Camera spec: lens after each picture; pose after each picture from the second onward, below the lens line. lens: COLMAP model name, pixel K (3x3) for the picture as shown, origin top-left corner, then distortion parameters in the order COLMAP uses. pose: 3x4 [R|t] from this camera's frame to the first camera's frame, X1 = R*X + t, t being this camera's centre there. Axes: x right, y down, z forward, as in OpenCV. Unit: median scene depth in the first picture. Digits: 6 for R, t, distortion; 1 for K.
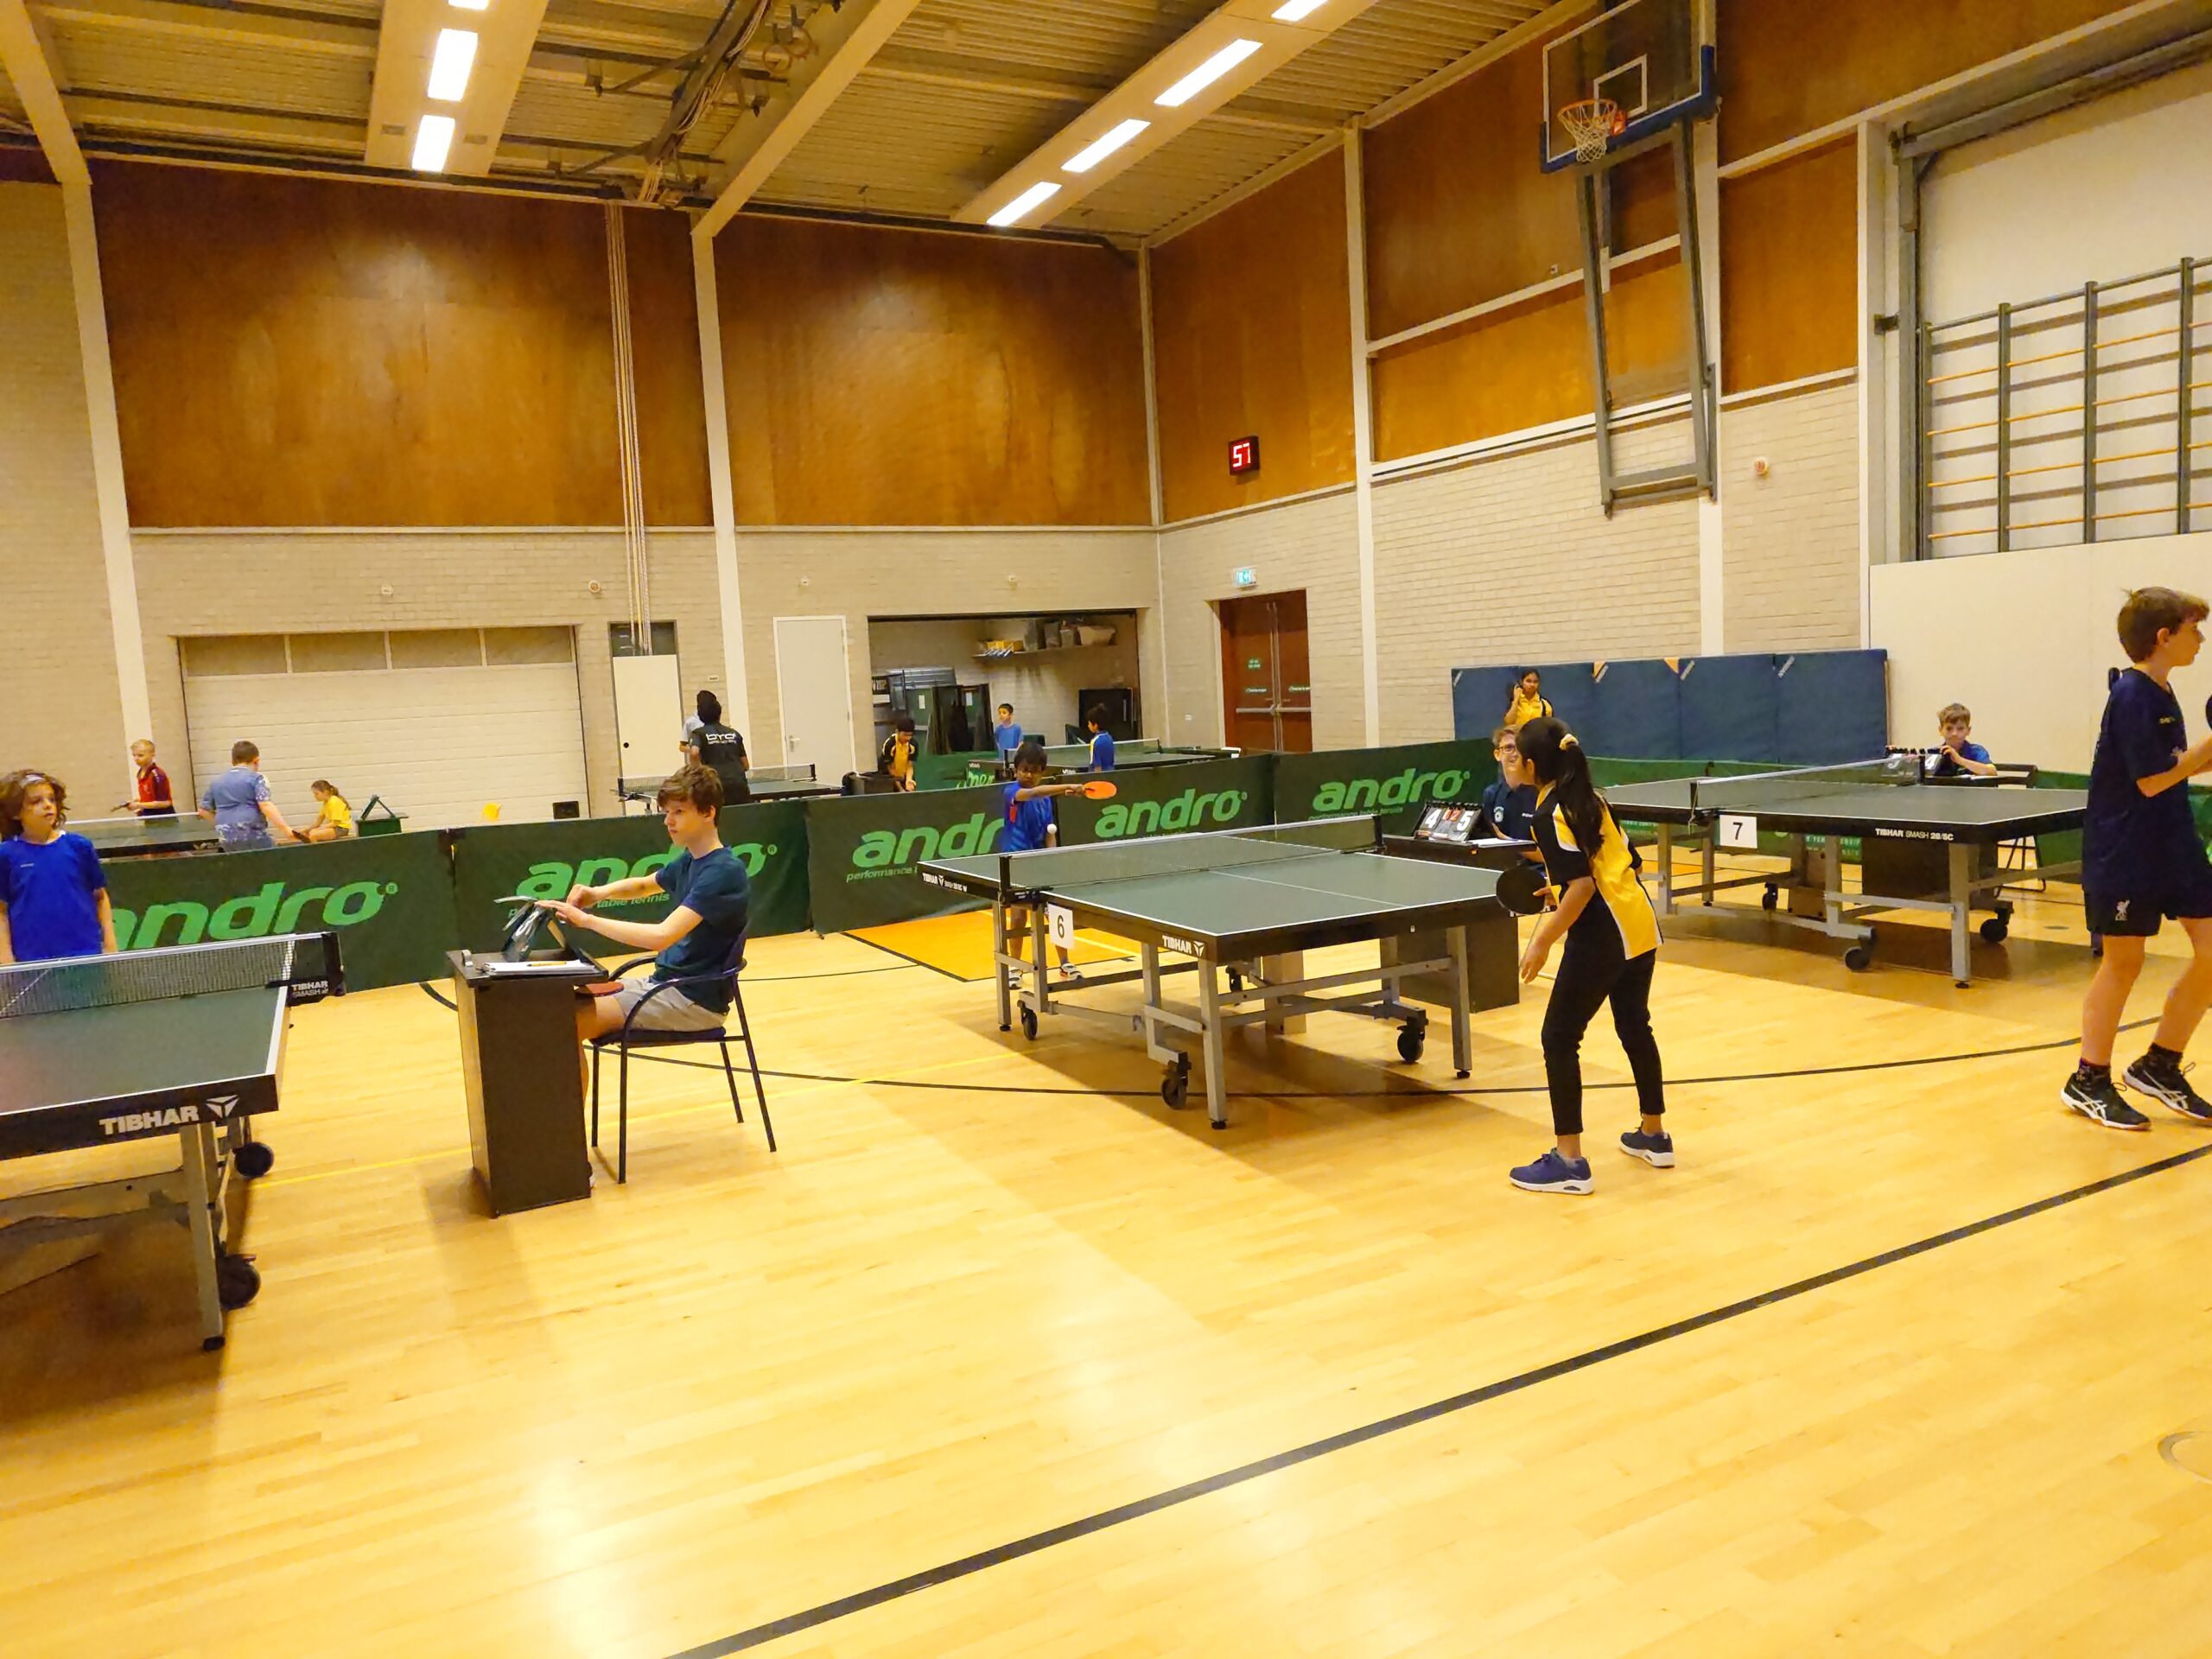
lens RADIAL K [[1567.6, 0, 1117.7], [0, 1567.6, 838.4], [0, 0, 1]] dist [0.009615, -0.005332]
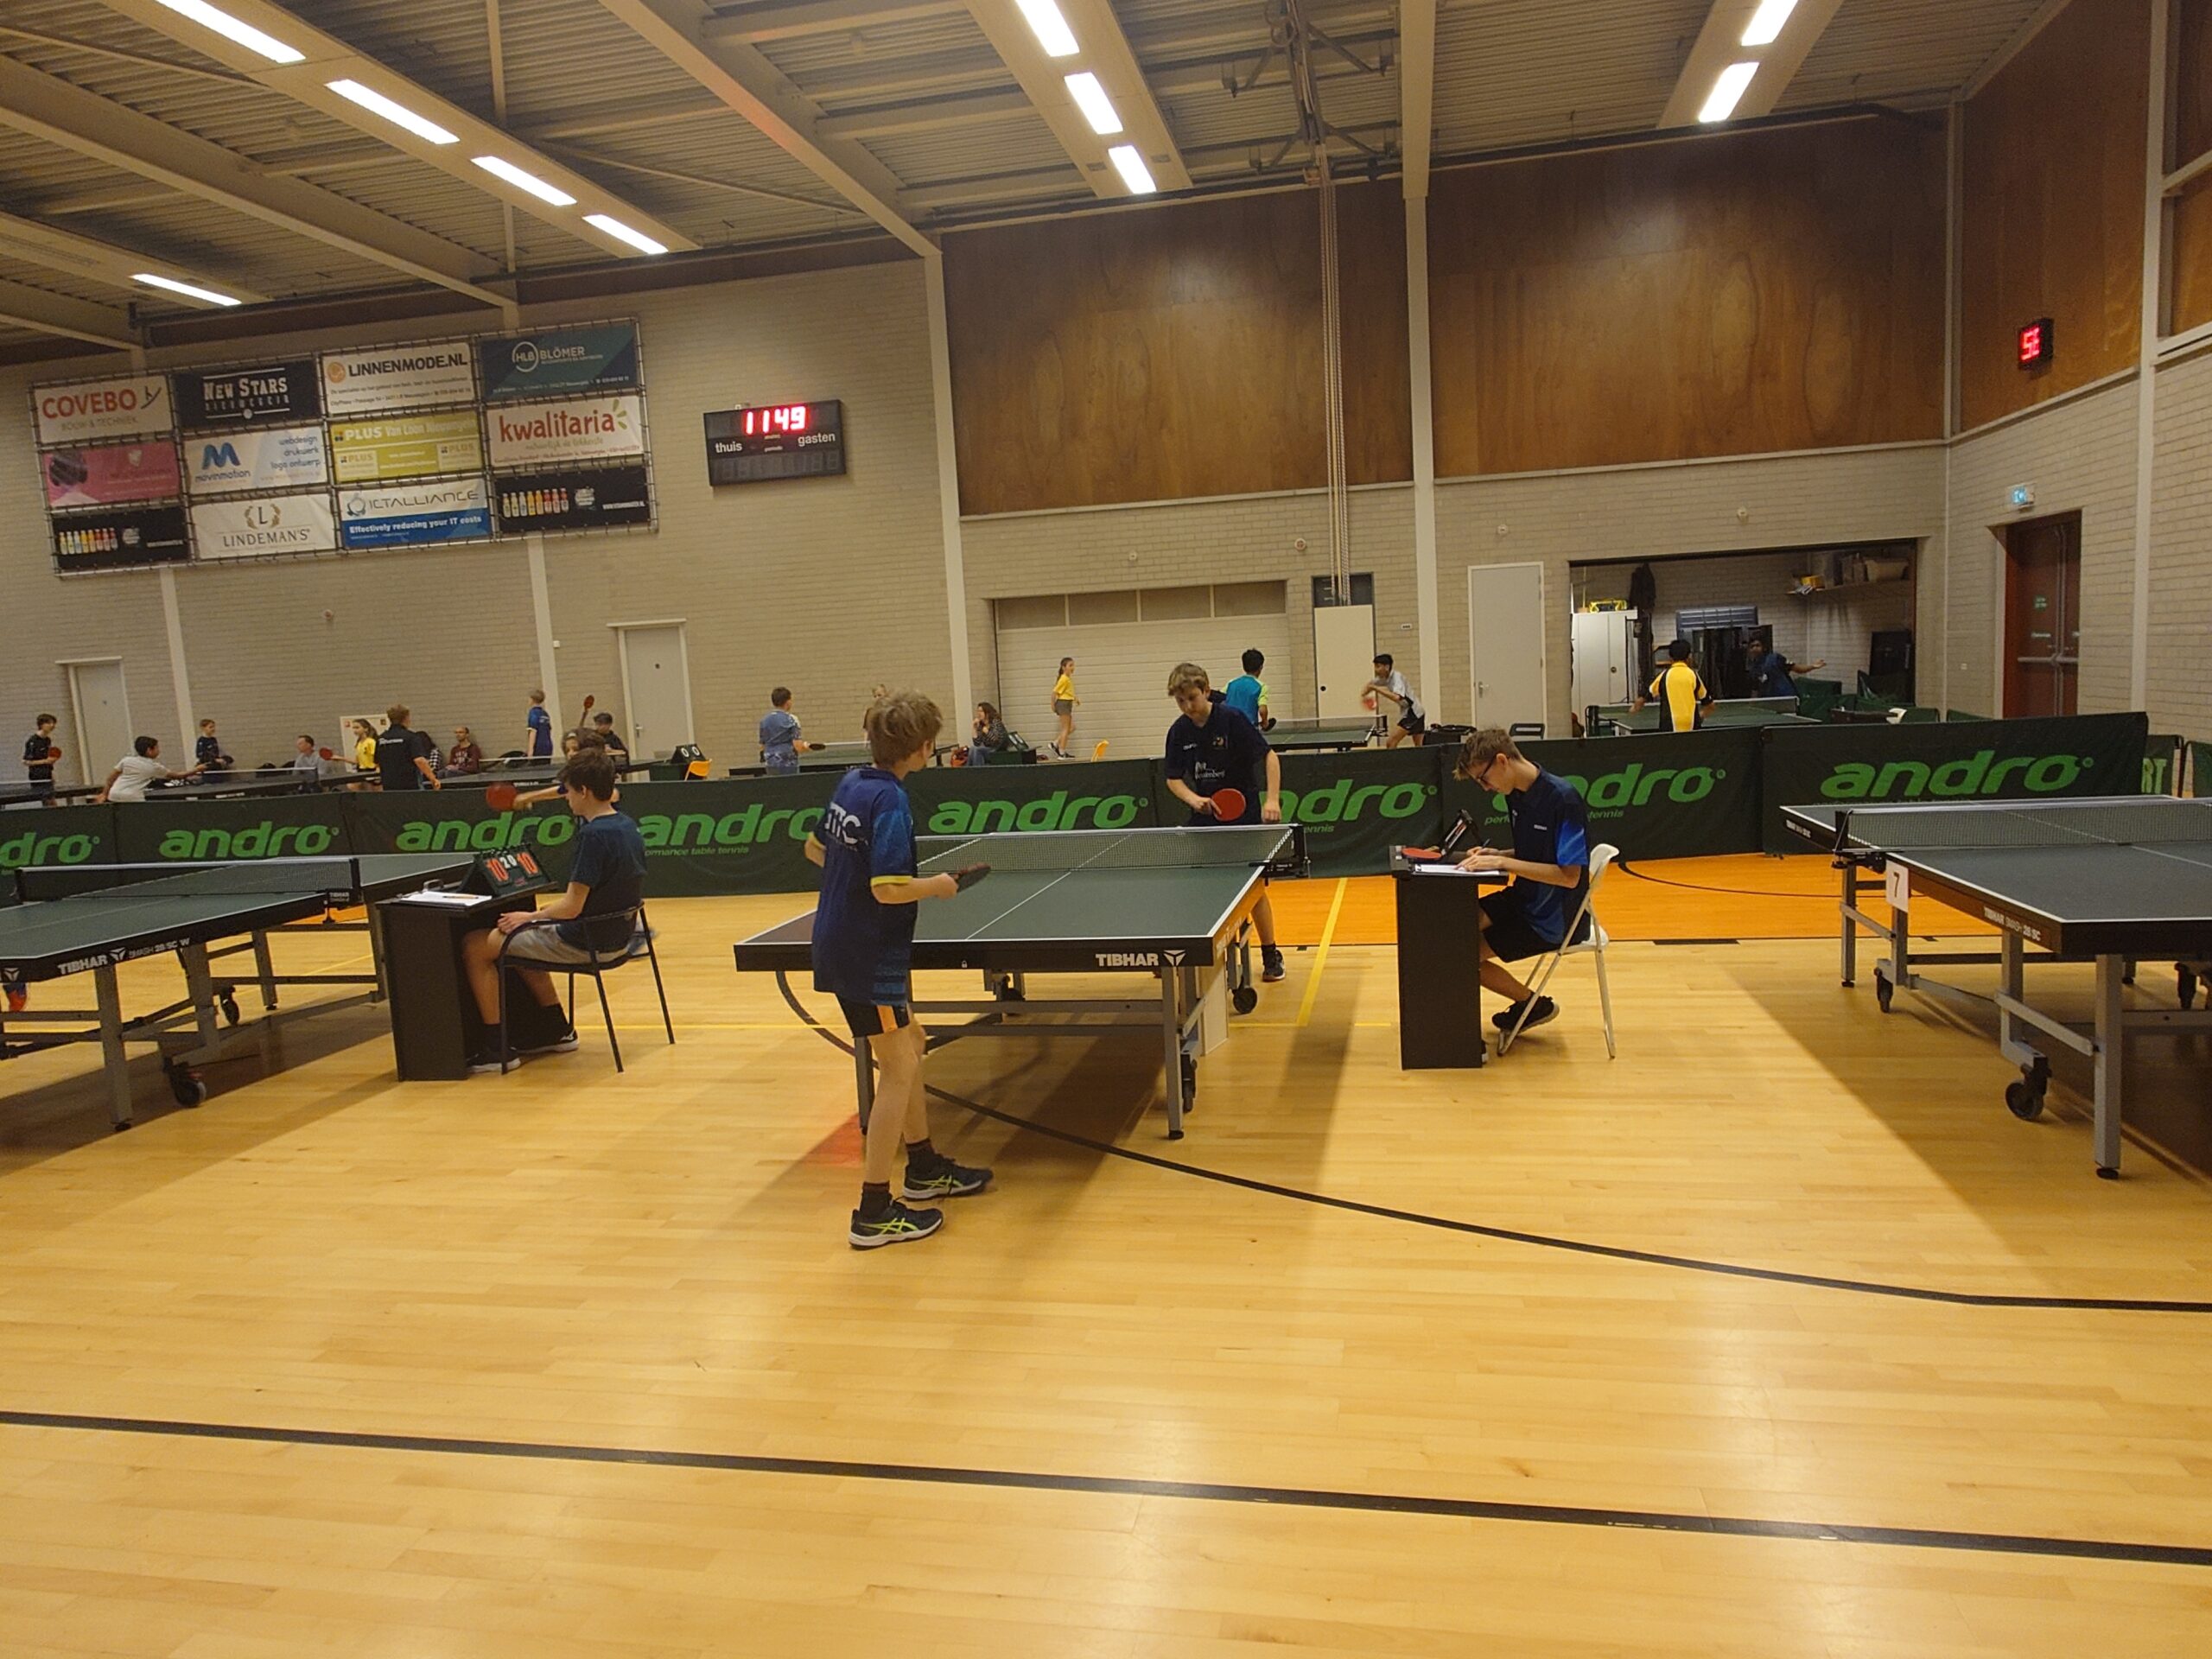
lens RADIAL K [[1407.2, 0, 1019.5], [0, 1407.2, 876.9], [0, 0, 1]] dist [0.002352, 0.008401]
pose [[0.774552, 0.104358, -0.623842, 0.197507], [-0.050758, 0.993370, 0.103152, -0.022404], [0.630470, -0.048231, 0.774713, 0.104322]]
